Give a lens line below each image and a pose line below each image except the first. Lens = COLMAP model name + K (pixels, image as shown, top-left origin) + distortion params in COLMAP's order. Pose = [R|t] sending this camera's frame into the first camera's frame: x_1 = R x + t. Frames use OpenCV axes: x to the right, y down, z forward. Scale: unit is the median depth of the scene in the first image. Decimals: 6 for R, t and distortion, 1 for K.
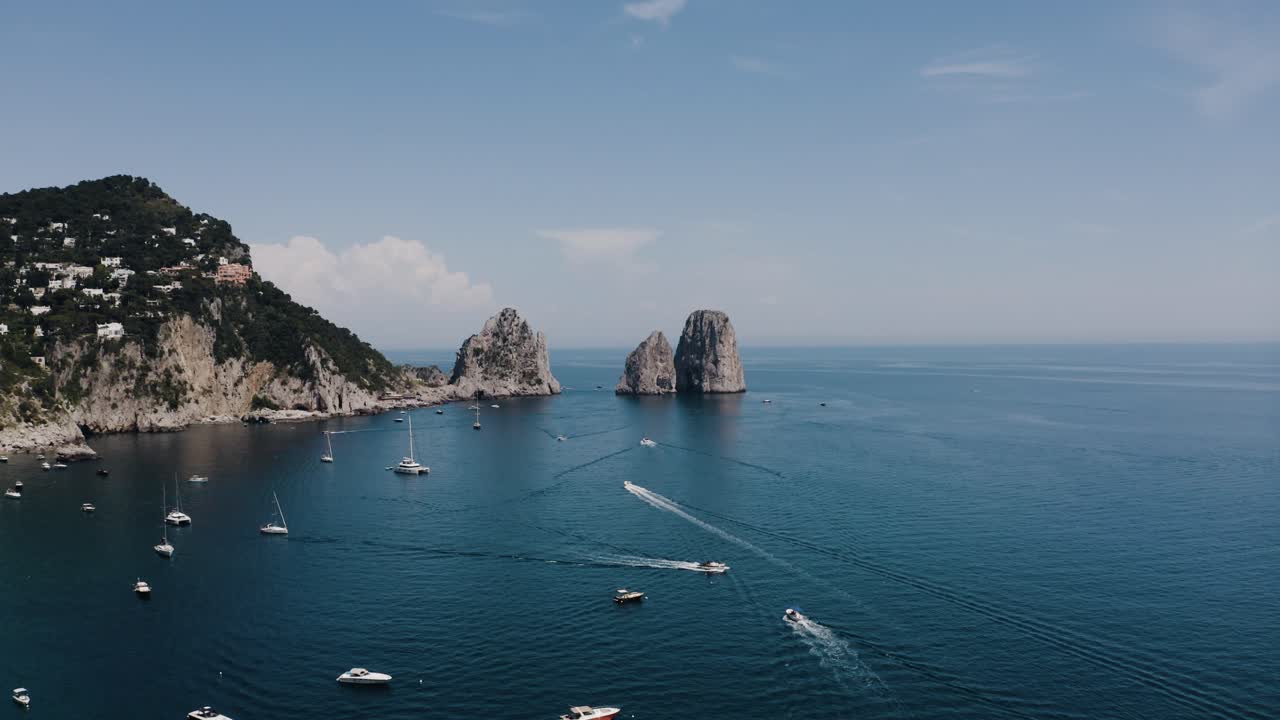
lens RADIAL K [[1061.7, 0, 640.0], [0, 1061.7, 360.0], [0, 0, 1]] dist [-0.184995, 0.016746]
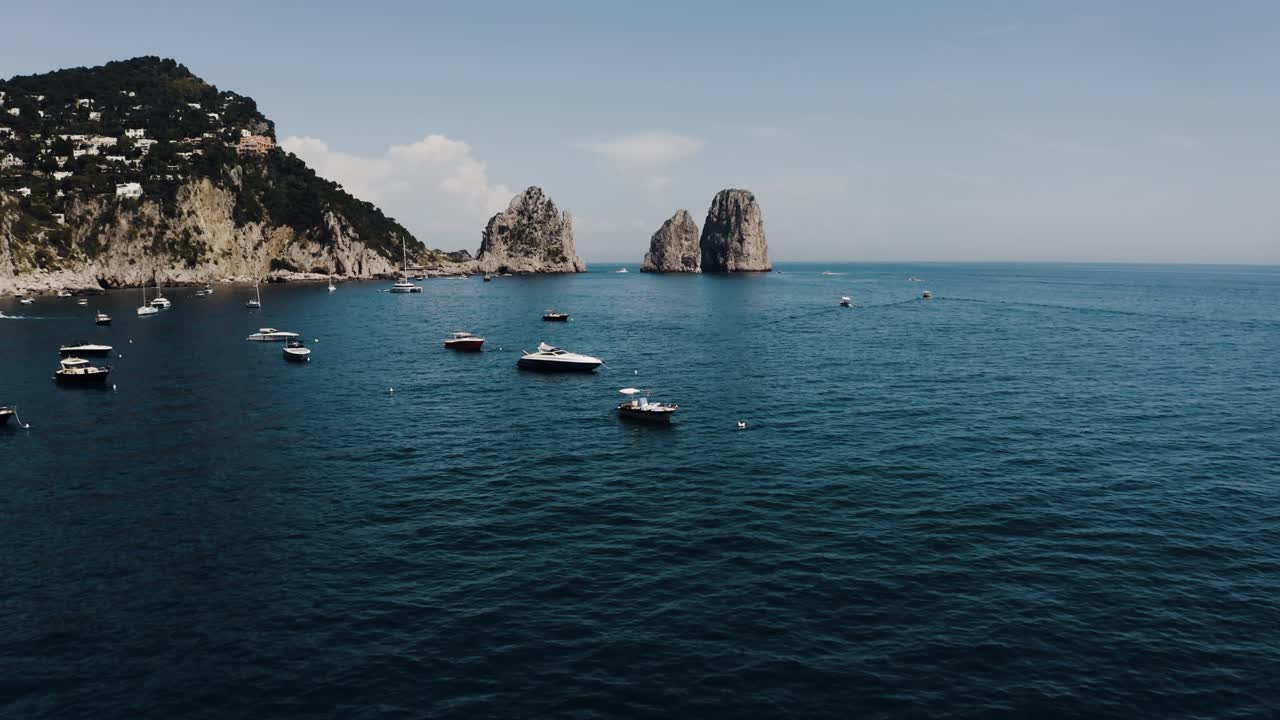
lens RADIAL K [[1061.7, 0, 640.0], [0, 1061.7, 360.0], [0, 0, 1]] dist [-0.184995, 0.016746]
pose [[0.998856, 0.006066, -0.047425, 0.031814], [-0.002433, 0.997083, 0.076286, 0.049726], [0.047749, -0.076083, 0.995958, -0.002338]]
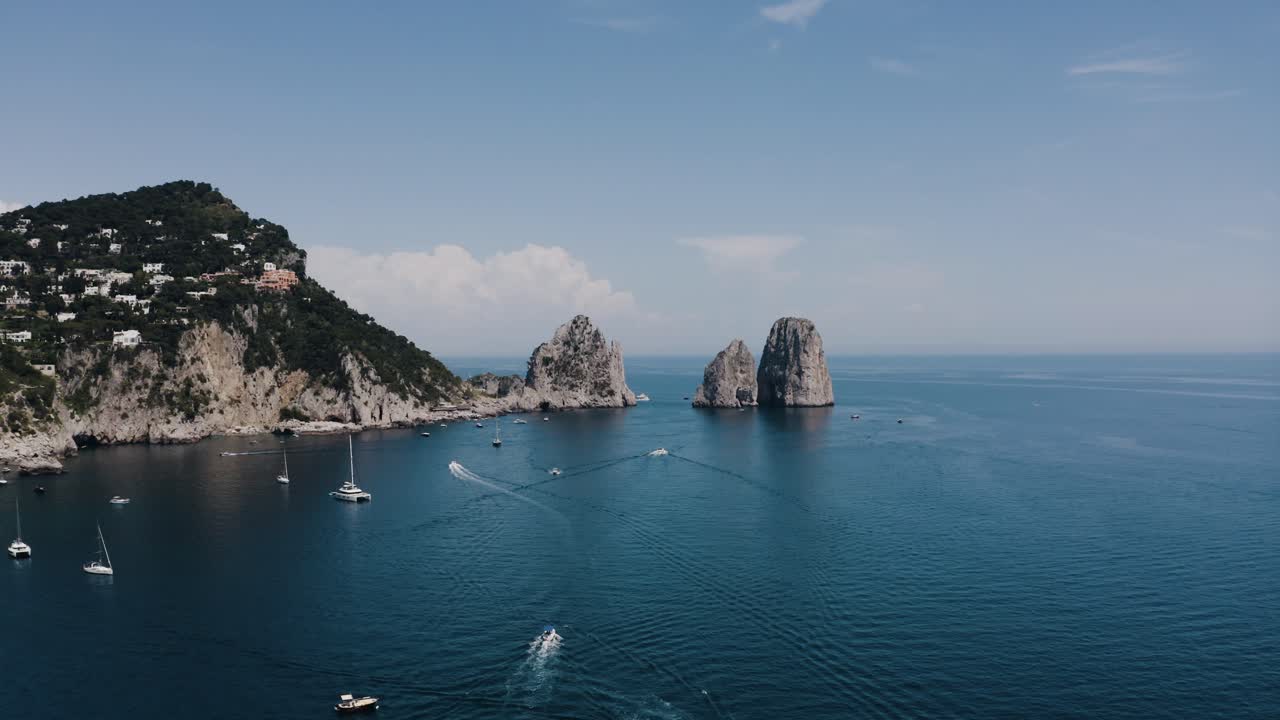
lens RADIAL K [[1061.7, 0, 640.0], [0, 1061.7, 360.0], [0, 0, 1]] dist [-0.184995, 0.016746]
pose [[0.990495, 0.005031, -0.137456, 0.077917], [-0.005992, 0.999960, -0.006577, -0.003664], [0.137417, 0.007338, 0.990486, 0.080044]]
